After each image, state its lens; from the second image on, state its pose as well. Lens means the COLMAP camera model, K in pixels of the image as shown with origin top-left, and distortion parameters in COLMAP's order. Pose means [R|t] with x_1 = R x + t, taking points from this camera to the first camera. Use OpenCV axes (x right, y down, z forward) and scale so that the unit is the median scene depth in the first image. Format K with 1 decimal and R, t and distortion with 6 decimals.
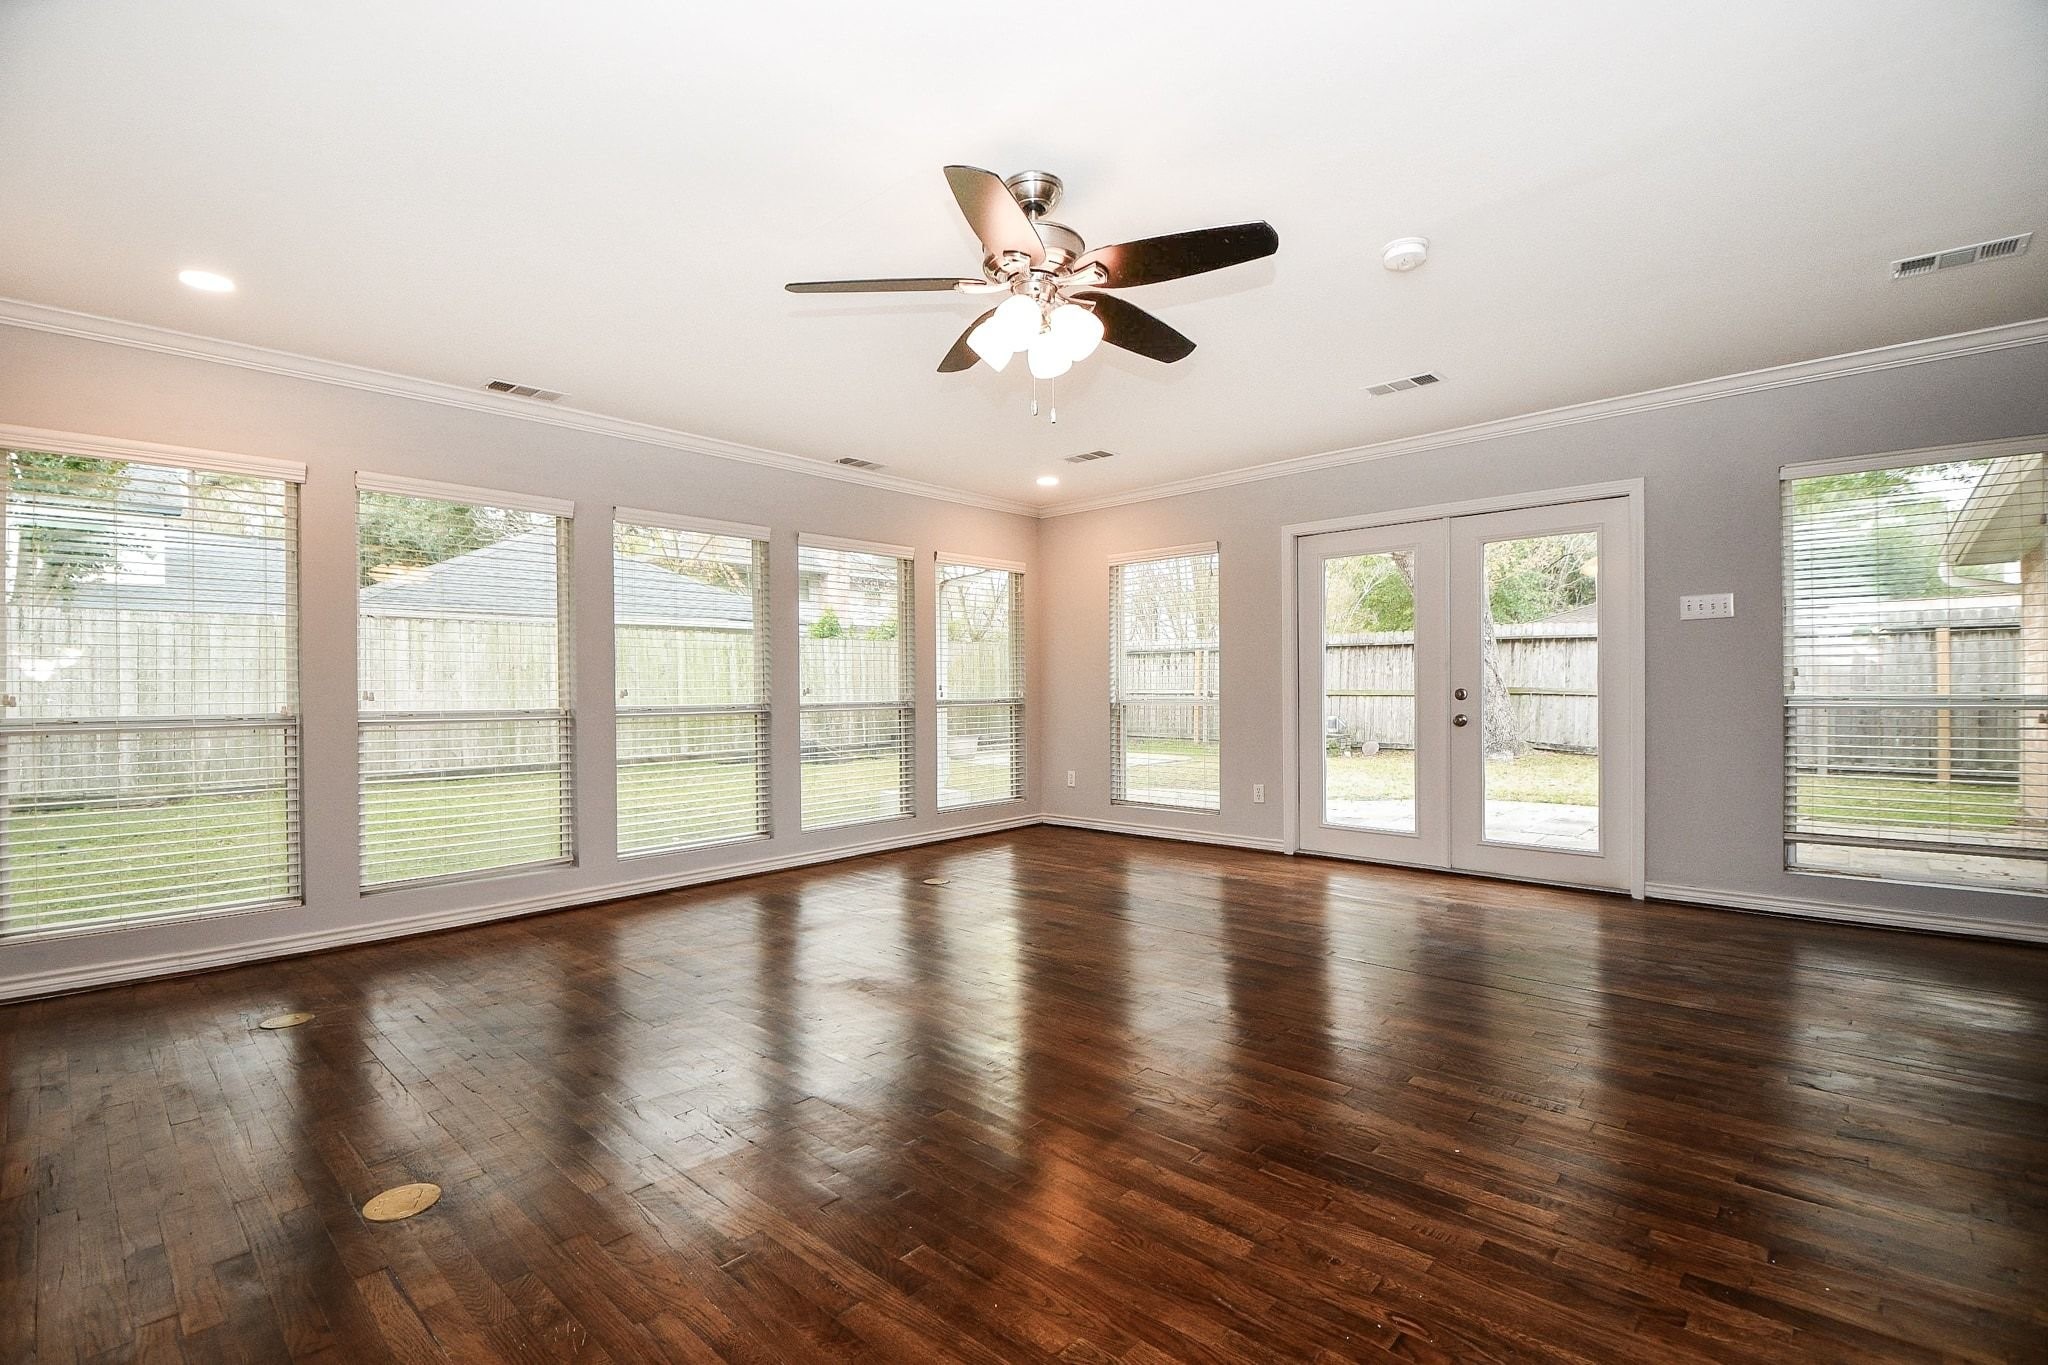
lens RADIAL K [[916.2, 0, 1032.9], [0, 916.2, 690.6], [0, 0, 1]] dist [-0.002490, -0.000411]
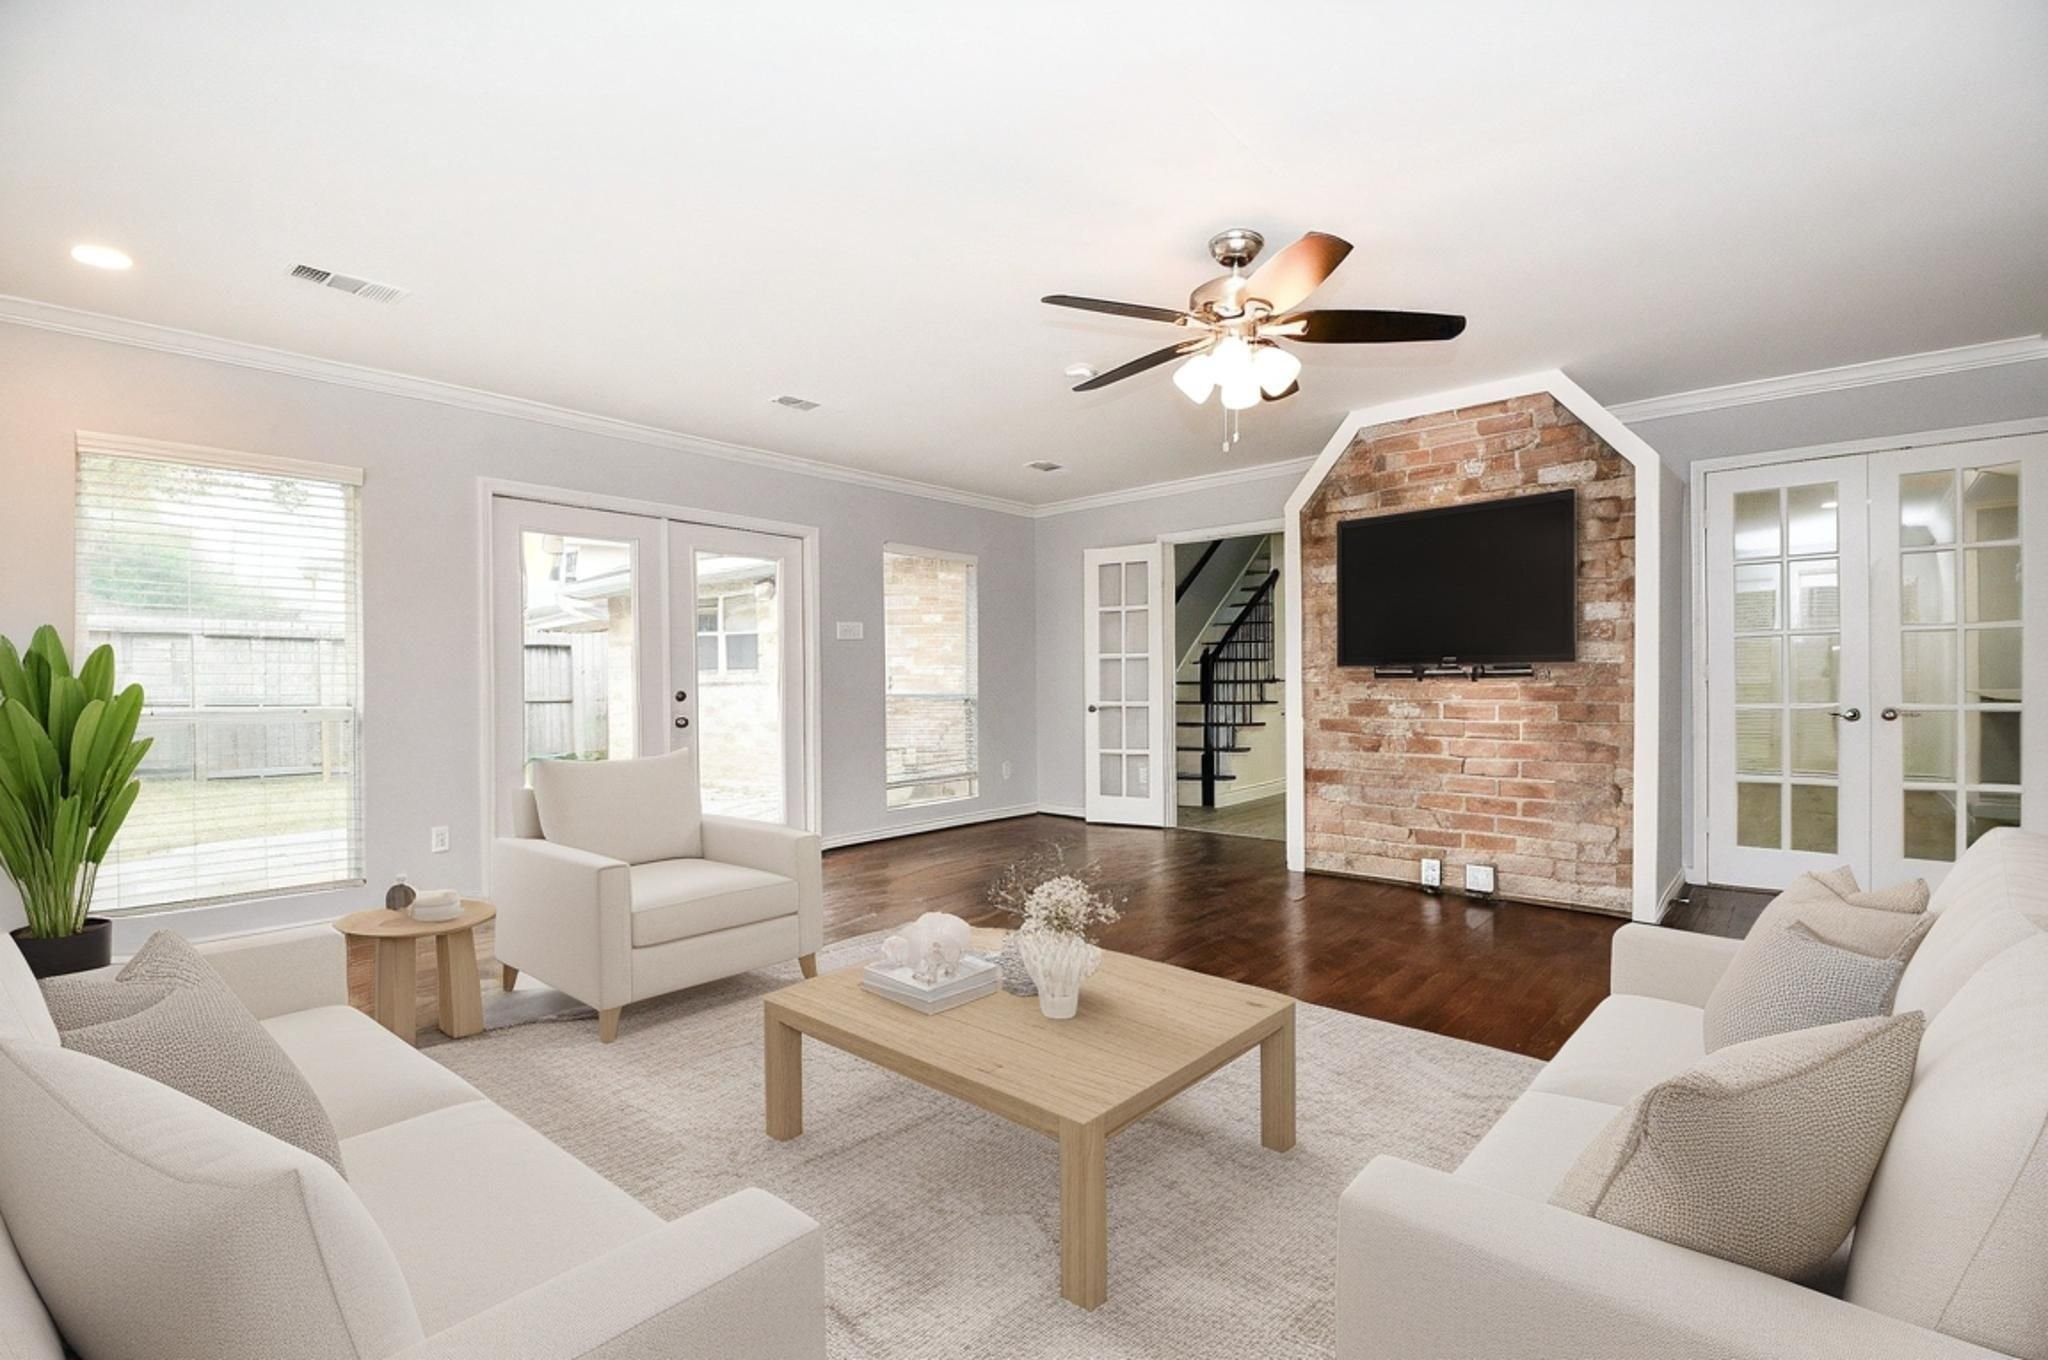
lens RADIAL K [[924.5, 0, 1040.5], [0, 924.5, 687.3], [0, 0, 1]] dist [-0.002630, -0.000305]
pose [[-0.050811, 0.005707, 0.998692, -0.597332], [0.011428, 0.999922, -0.005132, 0.004653], [-0.998643, 0.011152, -0.050872, 0.684747]]
